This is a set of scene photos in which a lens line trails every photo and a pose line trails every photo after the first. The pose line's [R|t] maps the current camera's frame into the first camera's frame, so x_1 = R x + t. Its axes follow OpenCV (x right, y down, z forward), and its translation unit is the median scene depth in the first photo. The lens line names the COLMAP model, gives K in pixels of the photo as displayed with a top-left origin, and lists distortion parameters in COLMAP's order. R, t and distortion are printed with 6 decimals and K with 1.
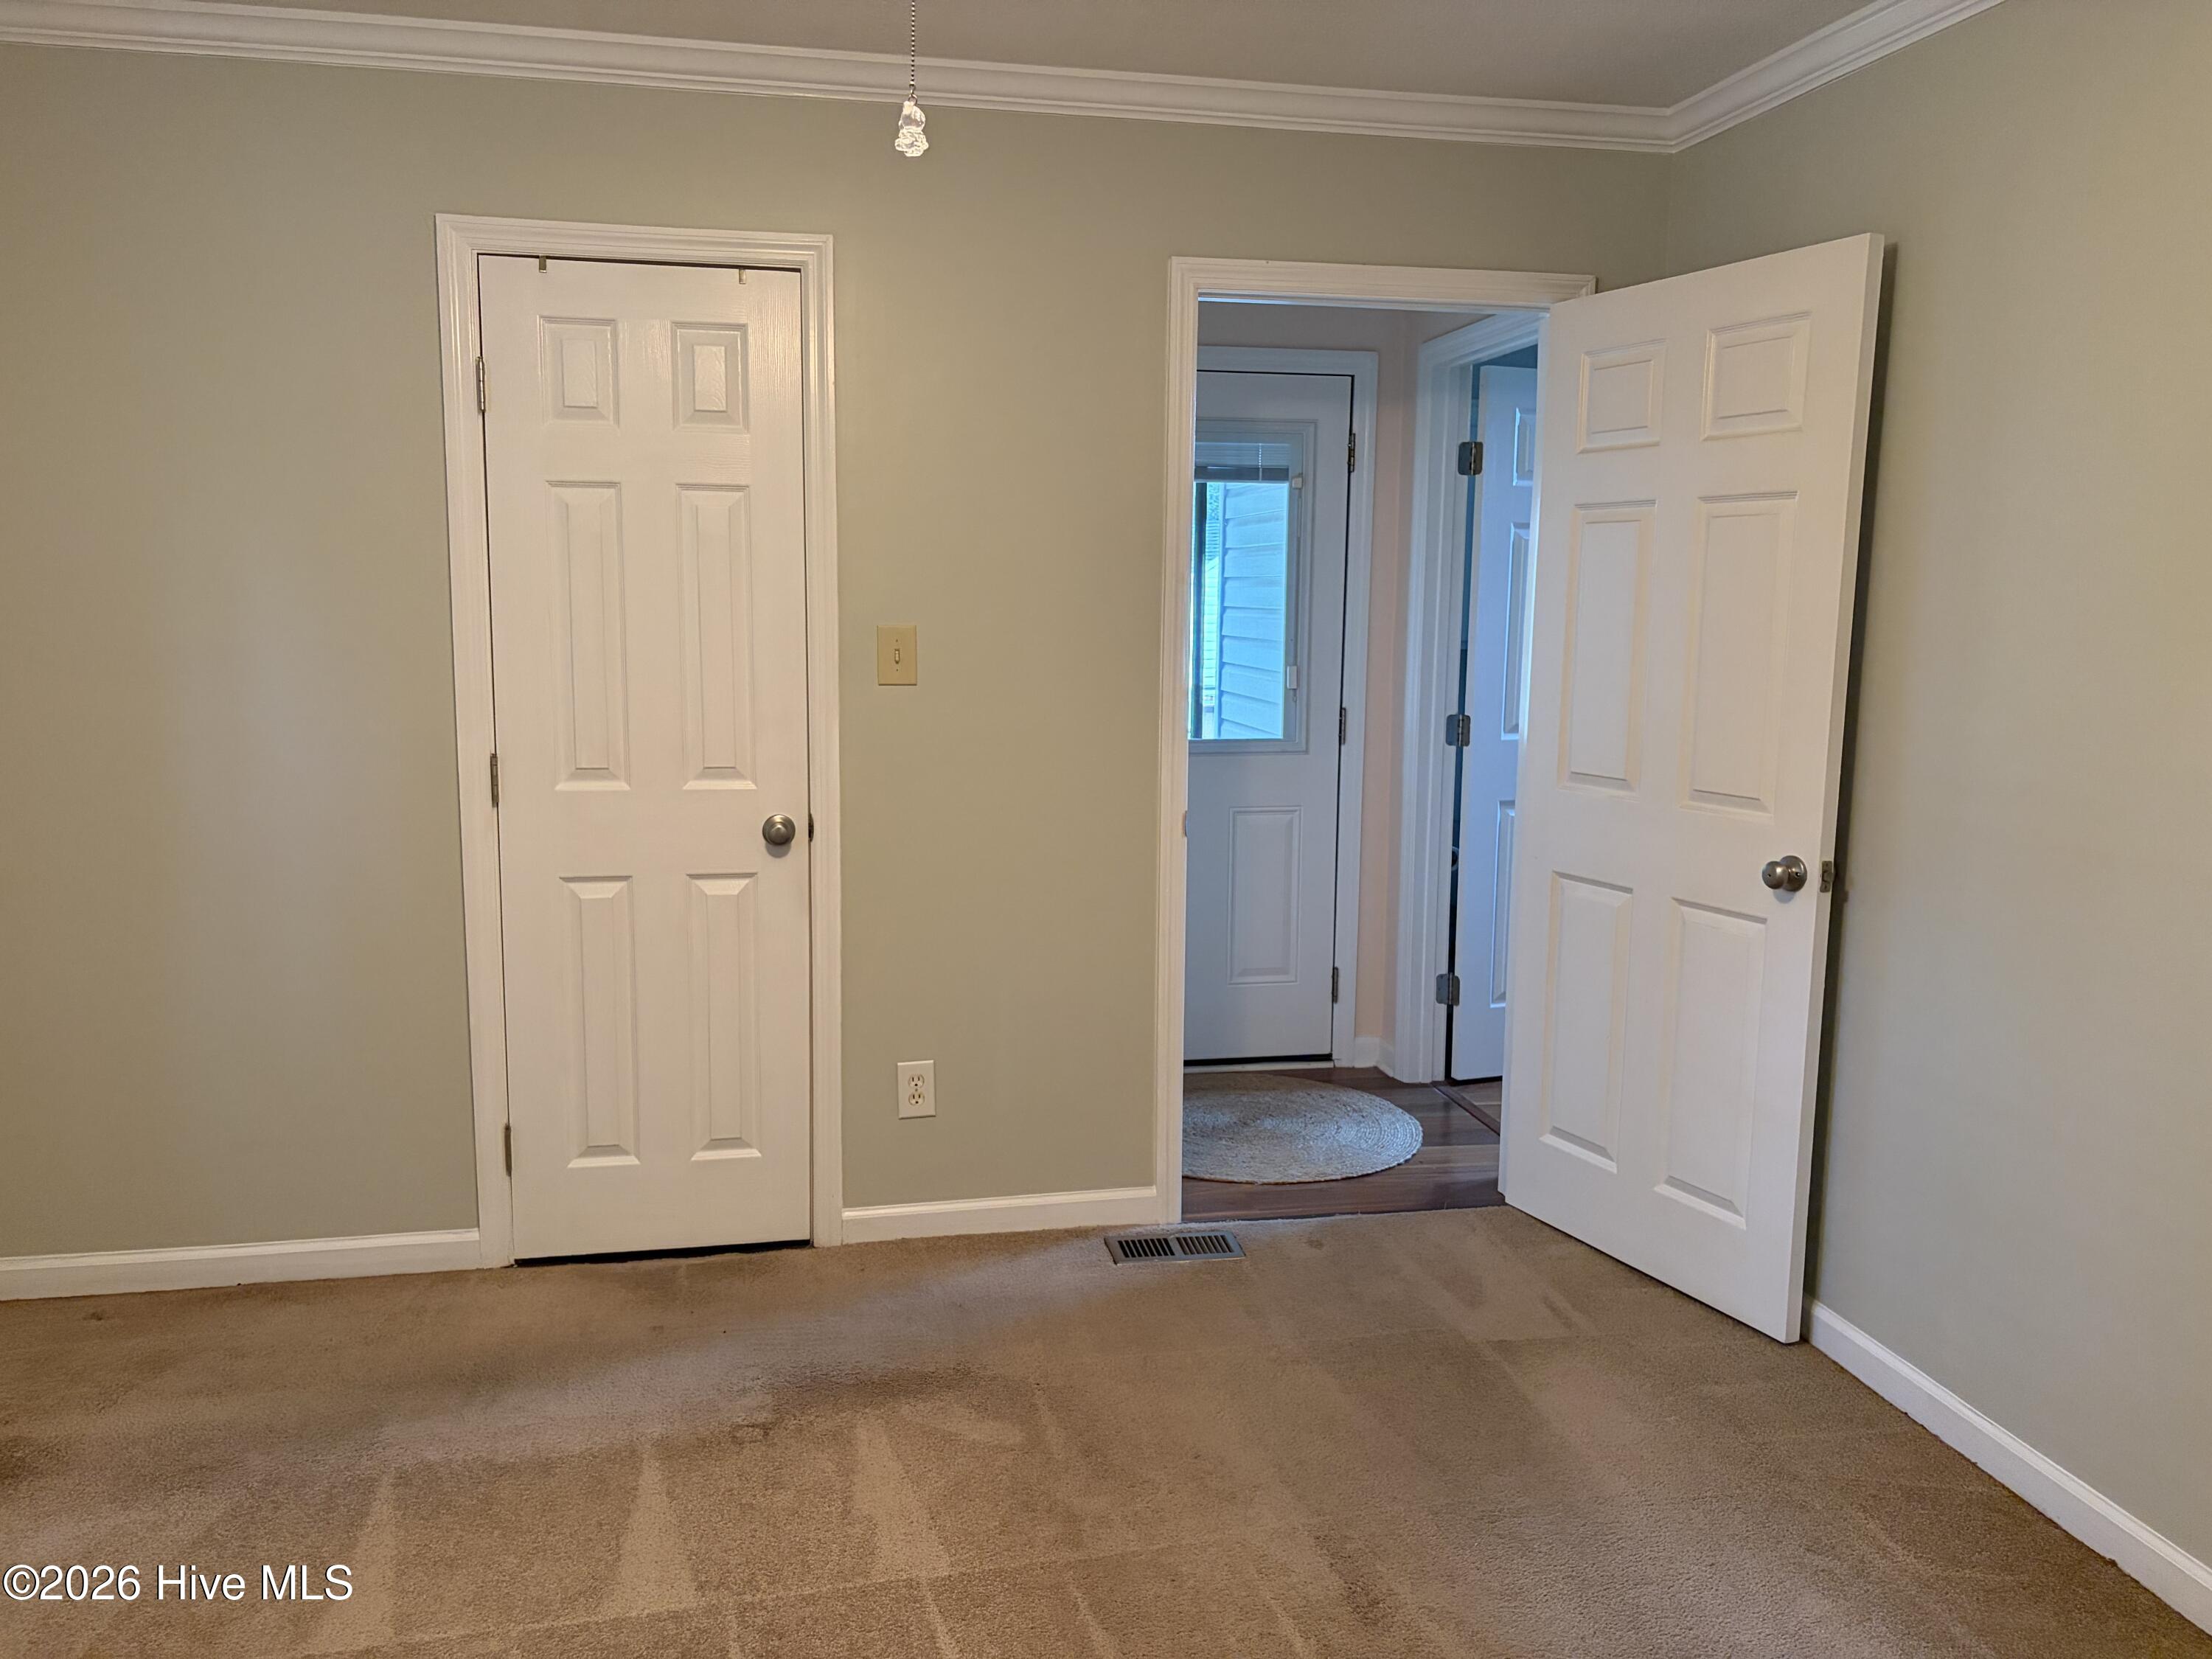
lens RADIAL K [[1657.1, 0, 1106.0], [0, 1657.1, 829.5], [0, 0, 1]] dist [0.004636, -0.002053]
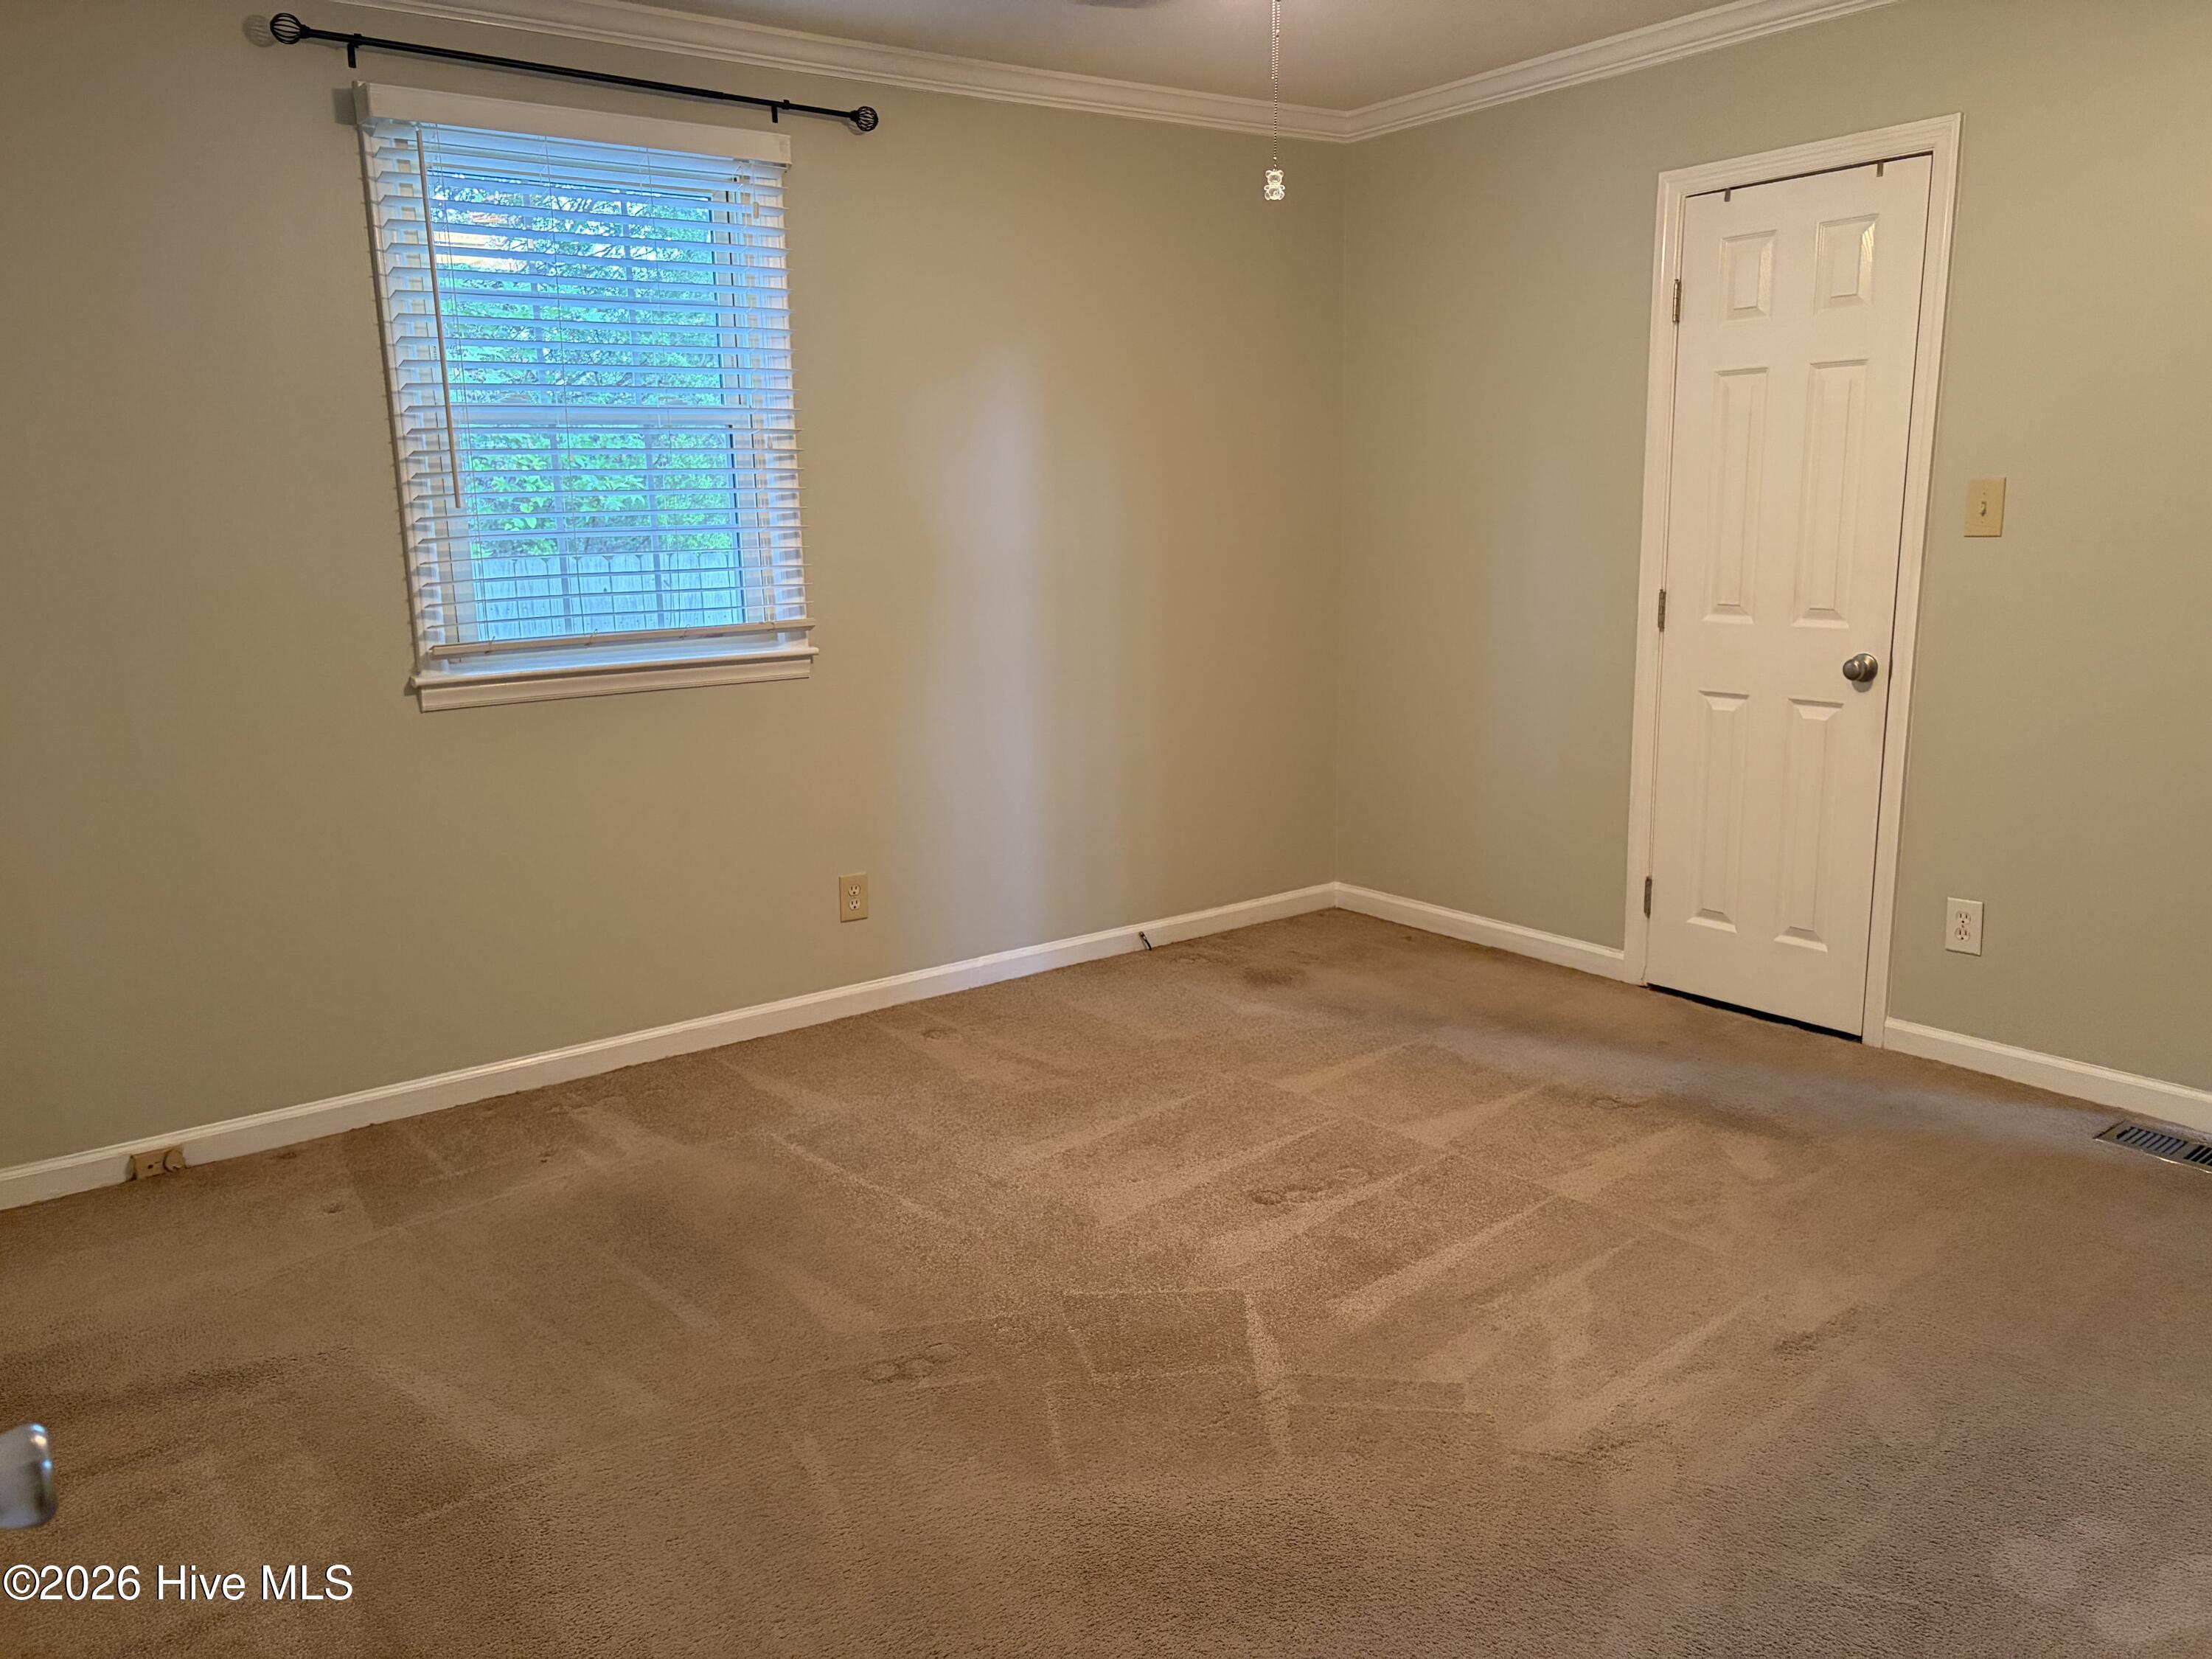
lens RADIAL K [[1641.2, 0, 1106.0], [0, 1641.2, 829.5], [0, 0, 1]] dist [0.004992, 0.000631]
pose [[0.427740, 0.160878, -0.889470, 0.604967], [-0.099613, 0.986430, 0.130512, 0.014690], [0.898396, 0.032778, 0.437961, 0.049549]]
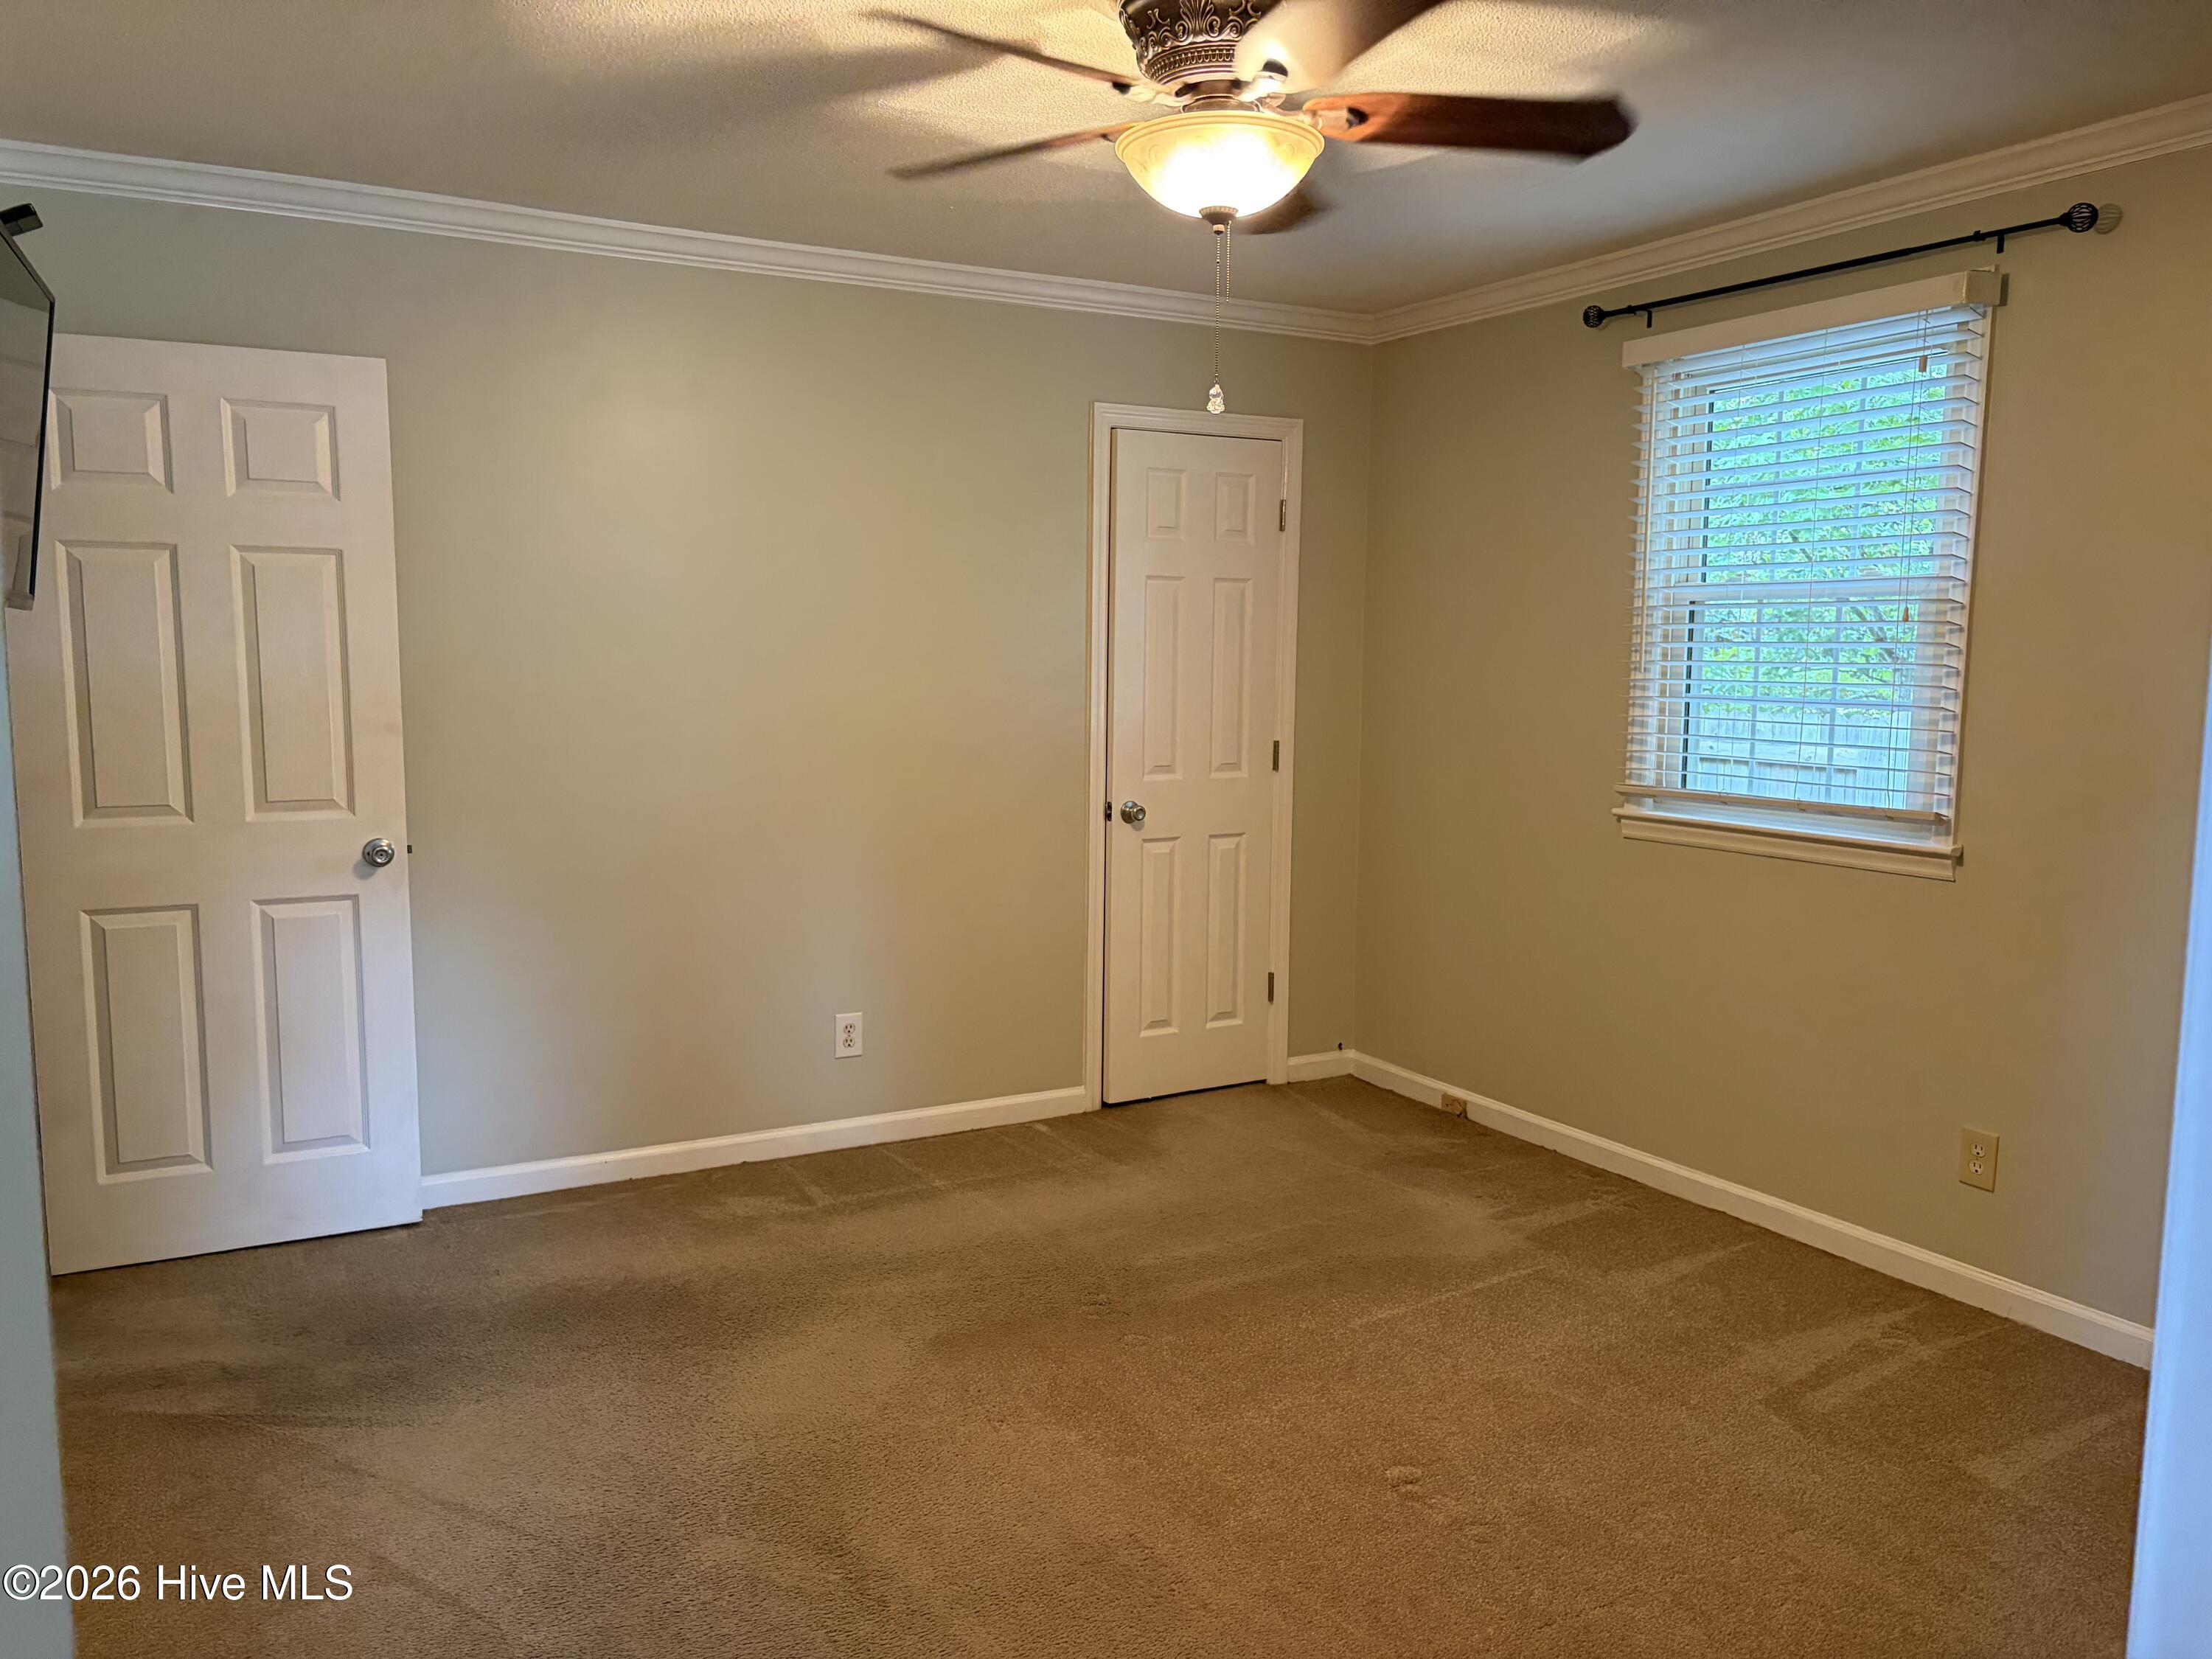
lens RADIAL K [[1657.1, 0, 1106.0], [0, 1657.1, 829.5], [0, 0, 1]] dist [0.004636, -0.002053]
pose [[-0.952170, 0.012357, -0.305319, 0.242934], [-0.063032, 0.969751, 0.235818, -0.161551], [0.298997, 0.243784, -0.922589, 1.175912]]
